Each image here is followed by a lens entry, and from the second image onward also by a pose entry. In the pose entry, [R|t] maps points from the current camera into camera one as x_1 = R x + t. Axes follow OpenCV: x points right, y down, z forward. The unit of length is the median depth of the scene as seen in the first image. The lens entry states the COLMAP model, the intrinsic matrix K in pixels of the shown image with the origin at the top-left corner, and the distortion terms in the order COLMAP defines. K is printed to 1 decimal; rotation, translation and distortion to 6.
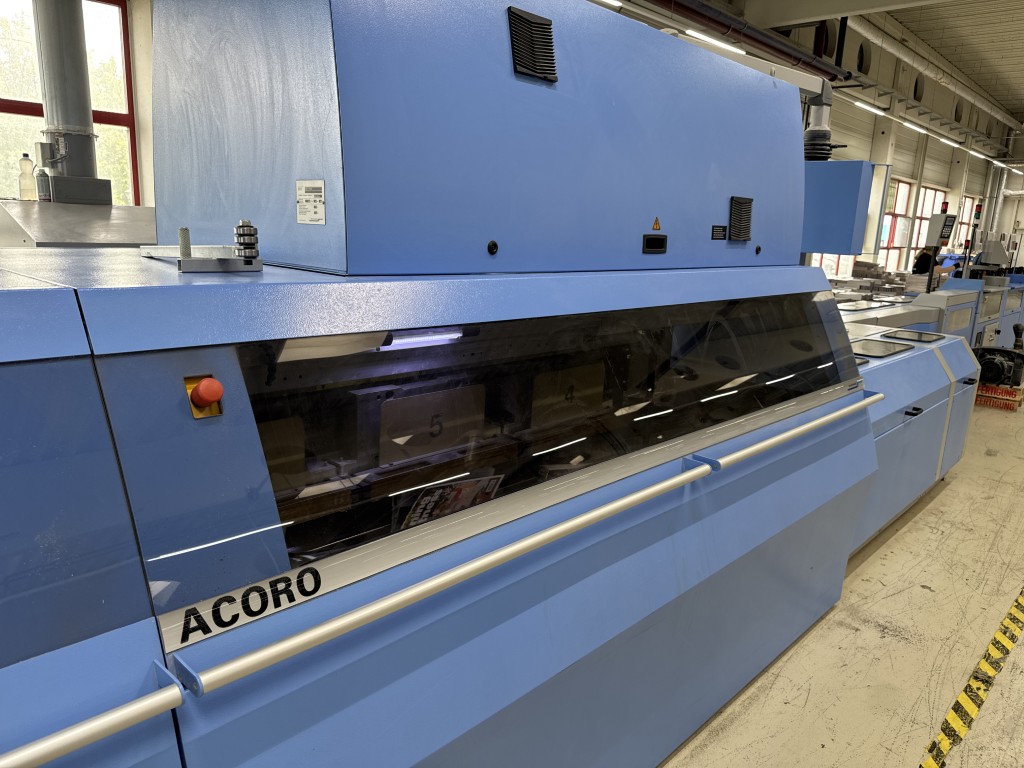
lens RADIAL K [[734.0, 0, 528.1], [0, 734.0, 383.7], [0, 0, 1]] dist [0.035767, -0.025388]
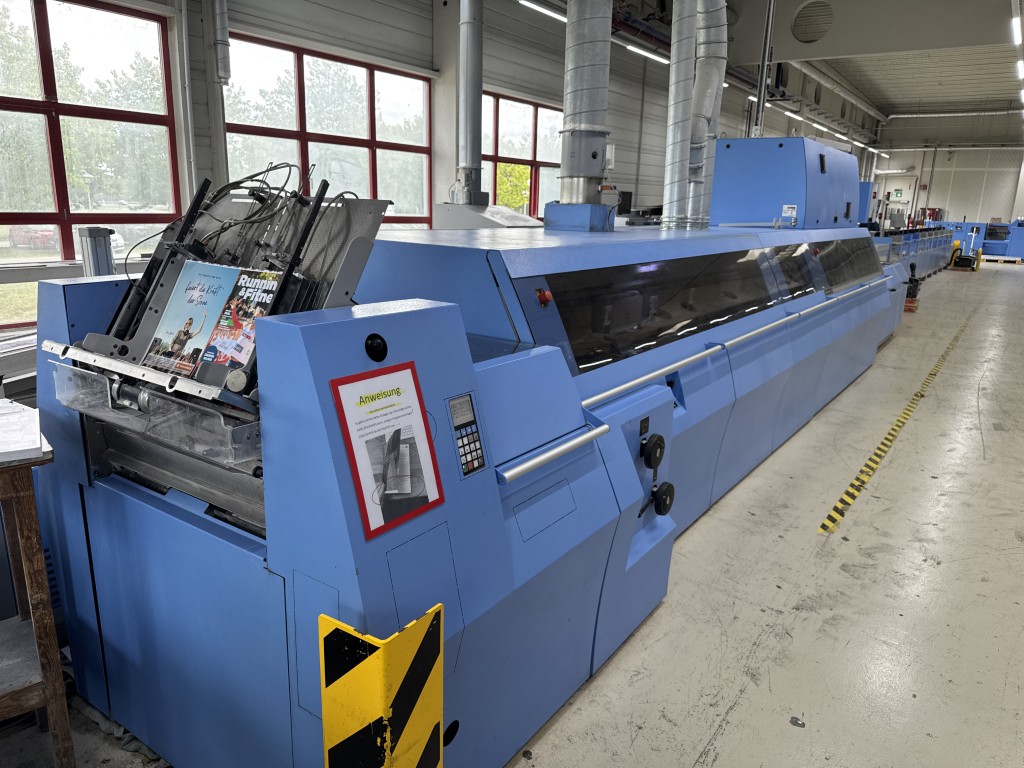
lens RADIAL K [[724.1, 0, 511.1], [0, 724.1, 386.5], [0, 0, 1]] dist [0.044532, -0.064418]
pose [[0.991613, -0.046534, 0.120571, -0.157576], [0.041920, 0.998299, 0.040523, 0.032765], [-0.122252, -0.035129, 0.991877, -0.187864]]
